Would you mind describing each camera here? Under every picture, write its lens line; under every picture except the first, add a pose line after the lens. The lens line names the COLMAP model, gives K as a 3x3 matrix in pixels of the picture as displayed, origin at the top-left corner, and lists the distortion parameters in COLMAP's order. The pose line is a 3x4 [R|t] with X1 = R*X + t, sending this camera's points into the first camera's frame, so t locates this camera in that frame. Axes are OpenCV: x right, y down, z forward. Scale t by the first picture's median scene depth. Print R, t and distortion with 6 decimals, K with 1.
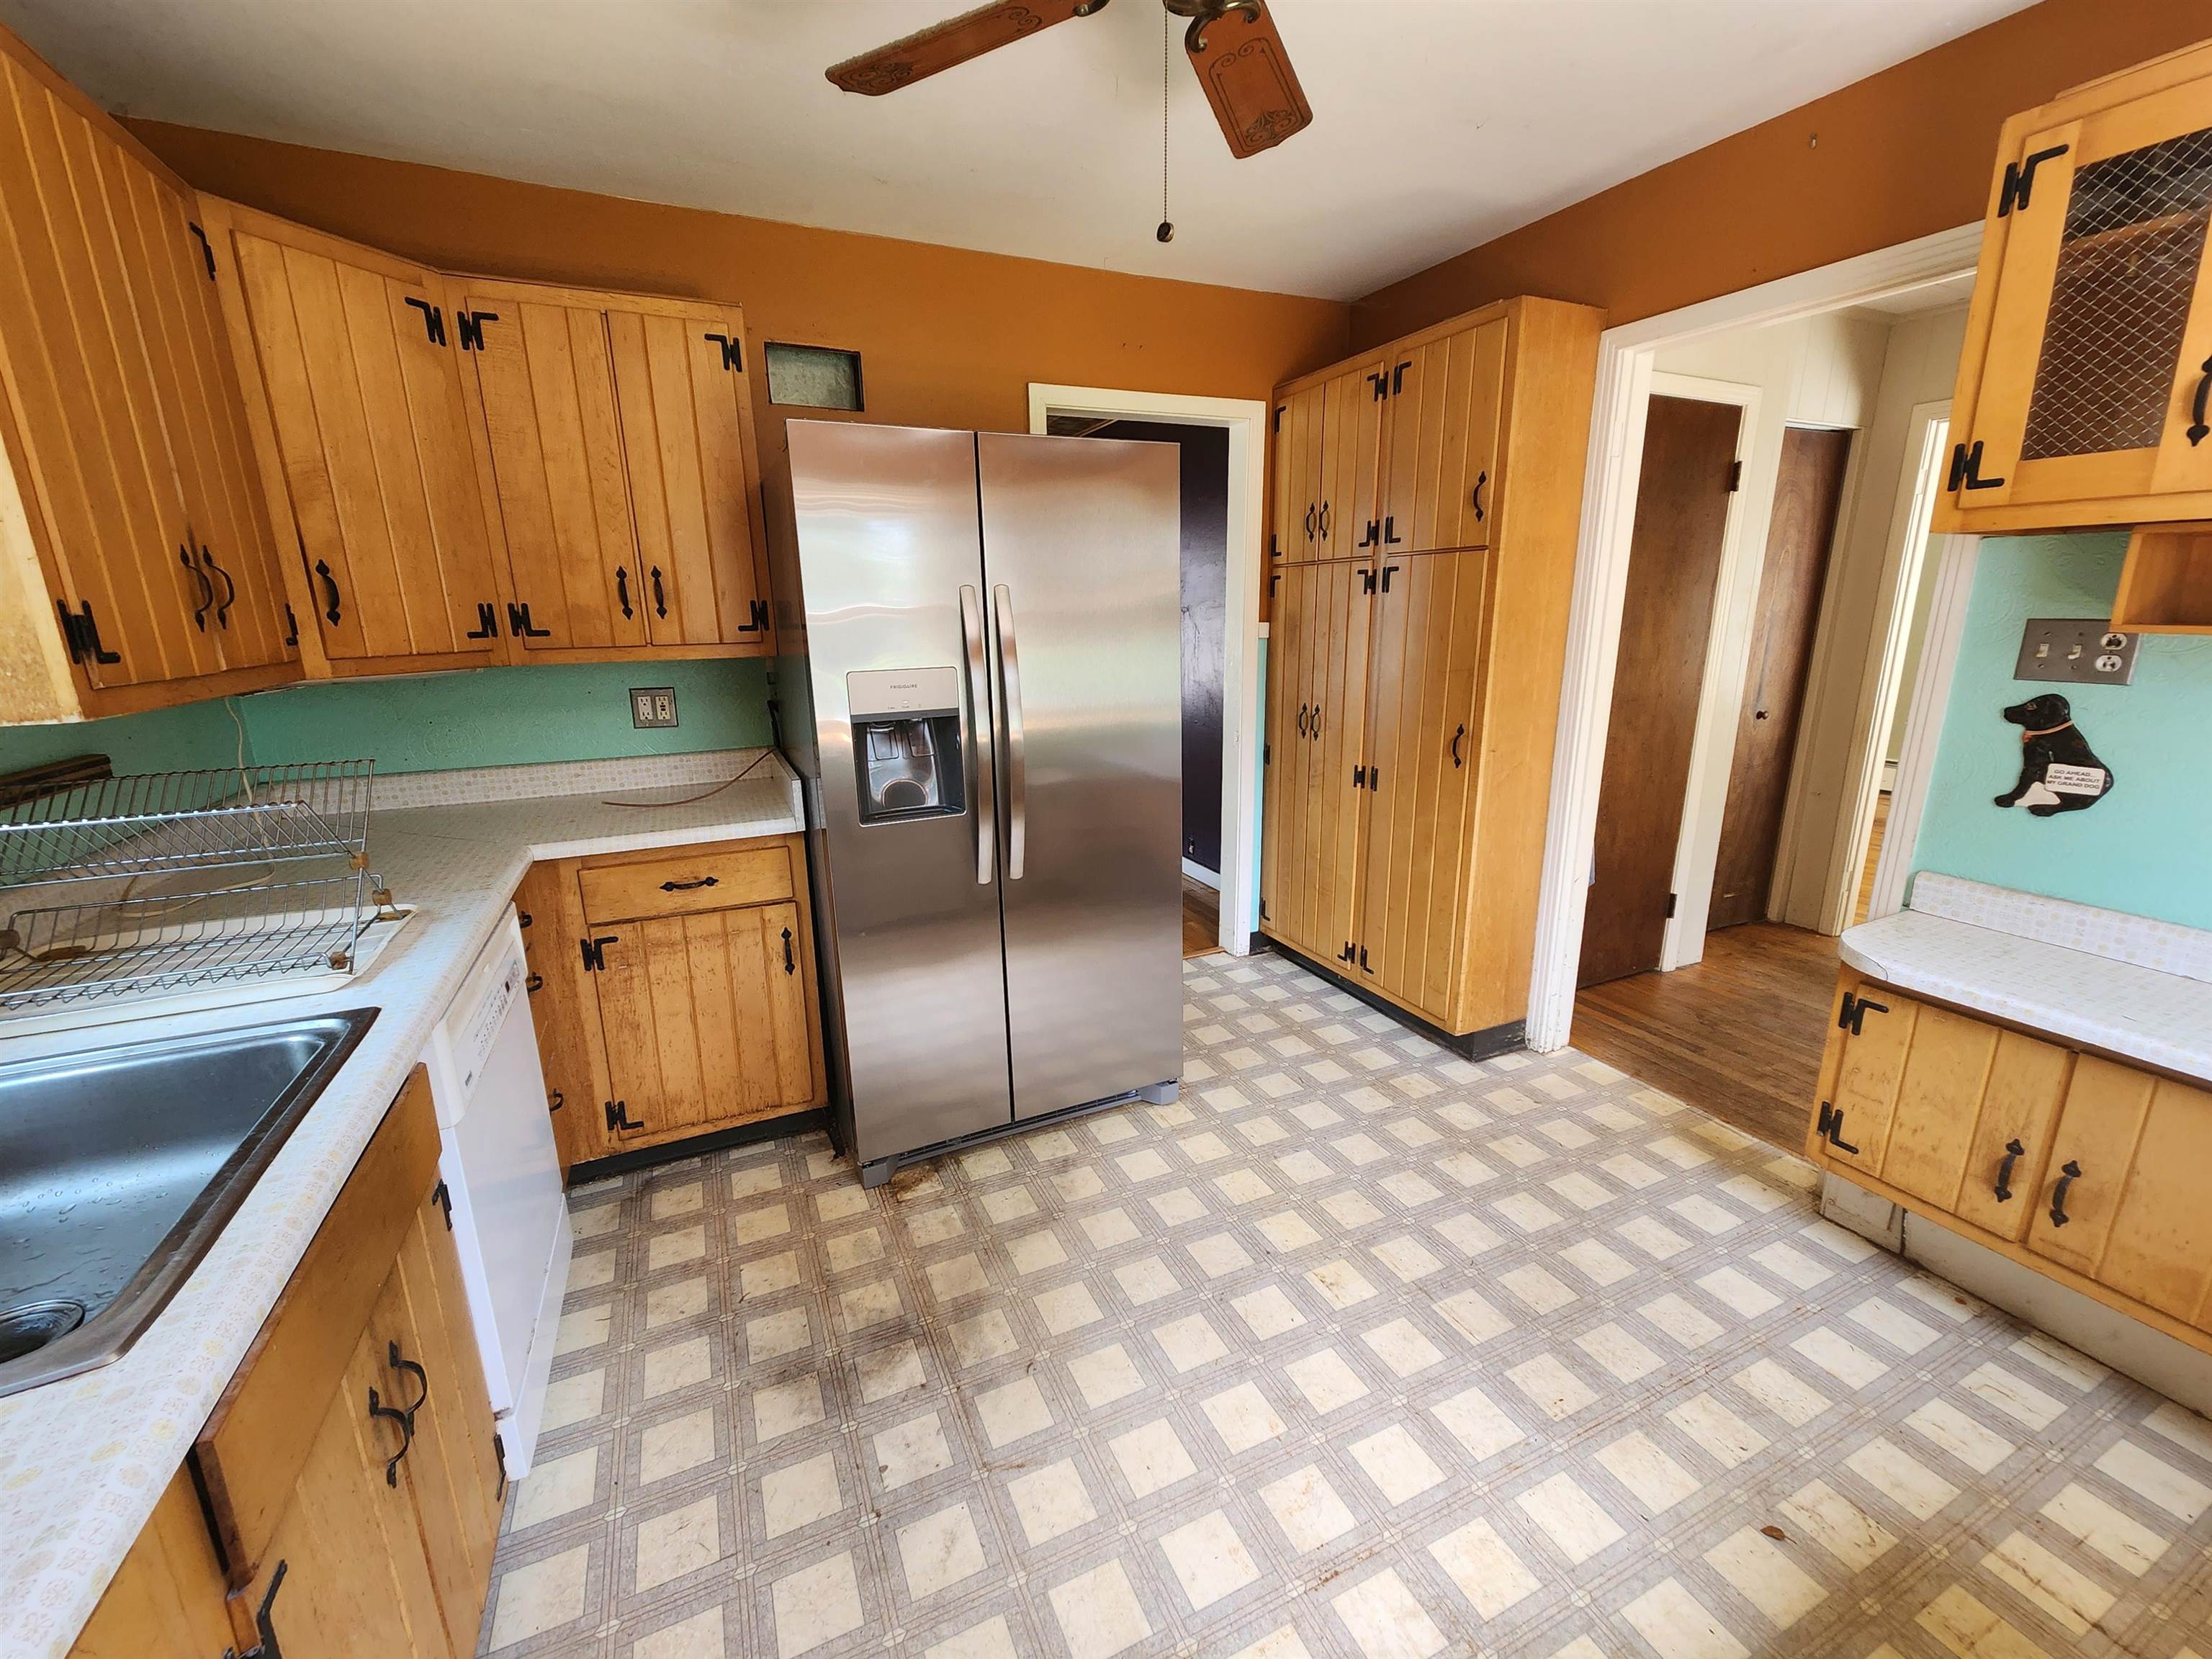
lens RADIAL K [[899.3, 0, 1095.6], [0, 899.3, 833.2], [0, 0, 1]] dist [0.001288, -0.000187]
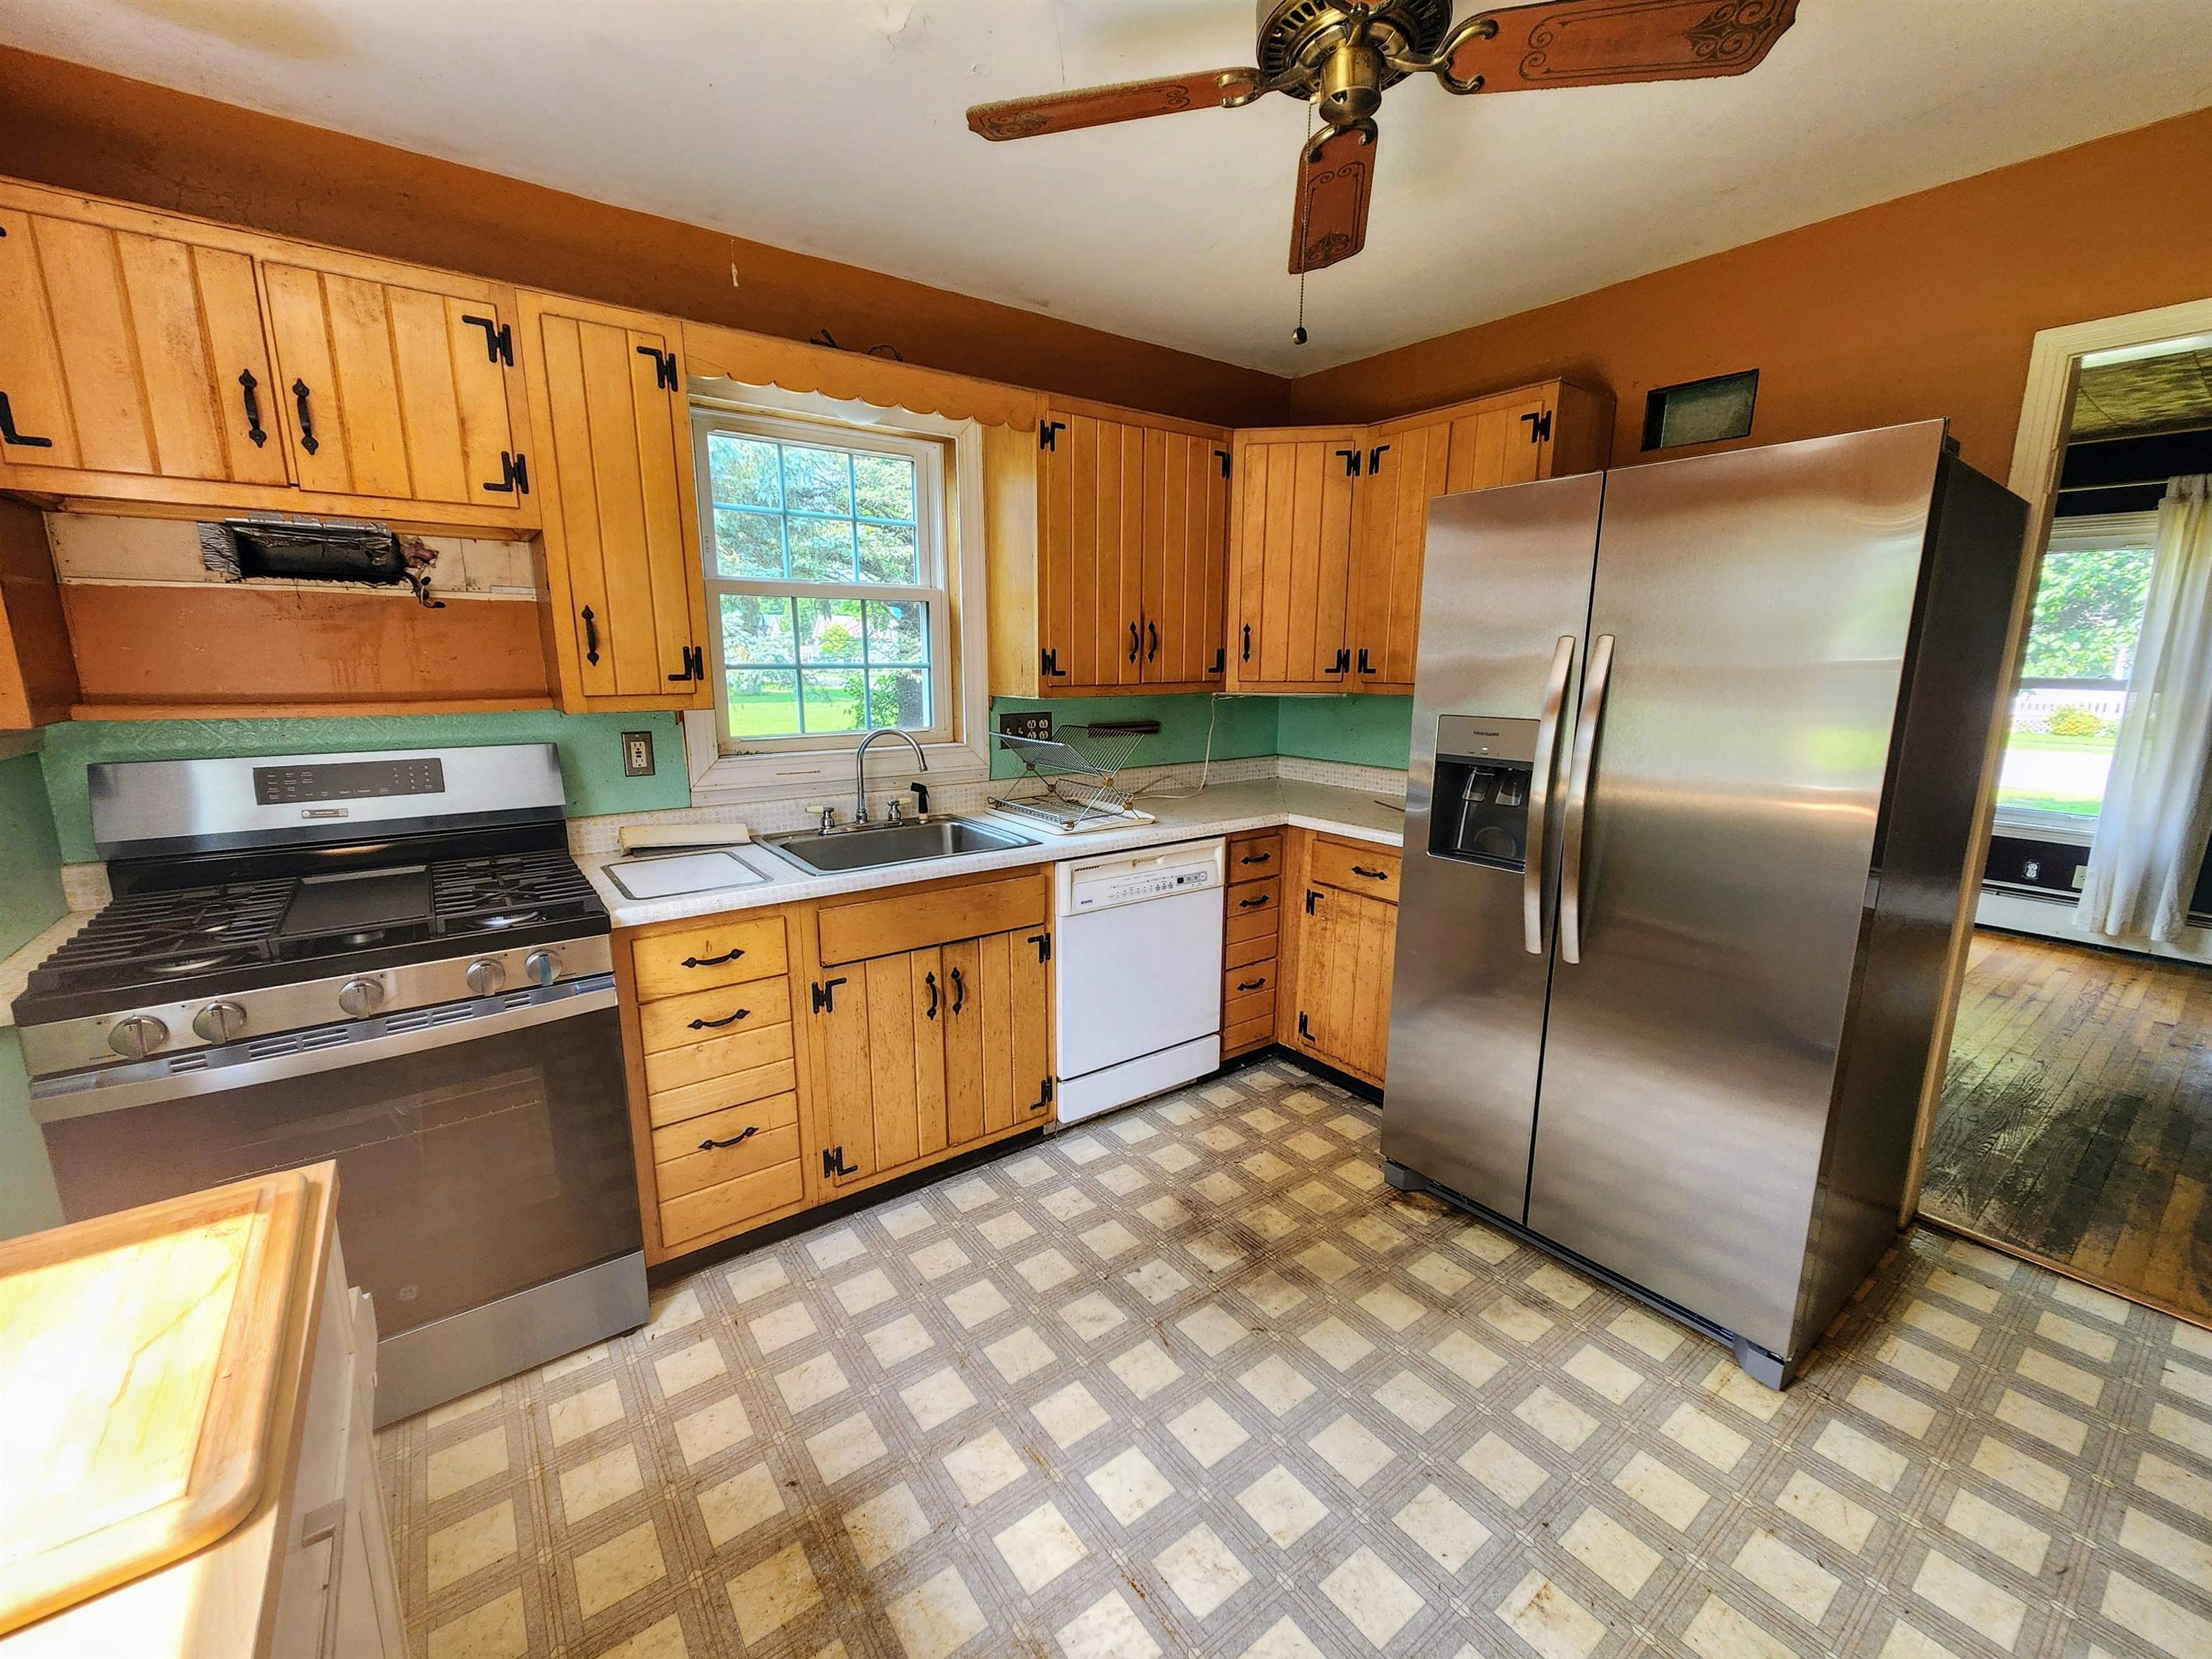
lens RADIAL K [[899.3, 0, 1095.6], [0, 899.3, 833.2], [0, 0, 1]] dist [0.001288, -0.000187]
pose [[0.199780, 0.207091, -0.957706, 0.695510], [-0.243073, 0.957332, 0.156304, -0.104826], [0.949212, 0.201567, 0.241594, 0.343982]]
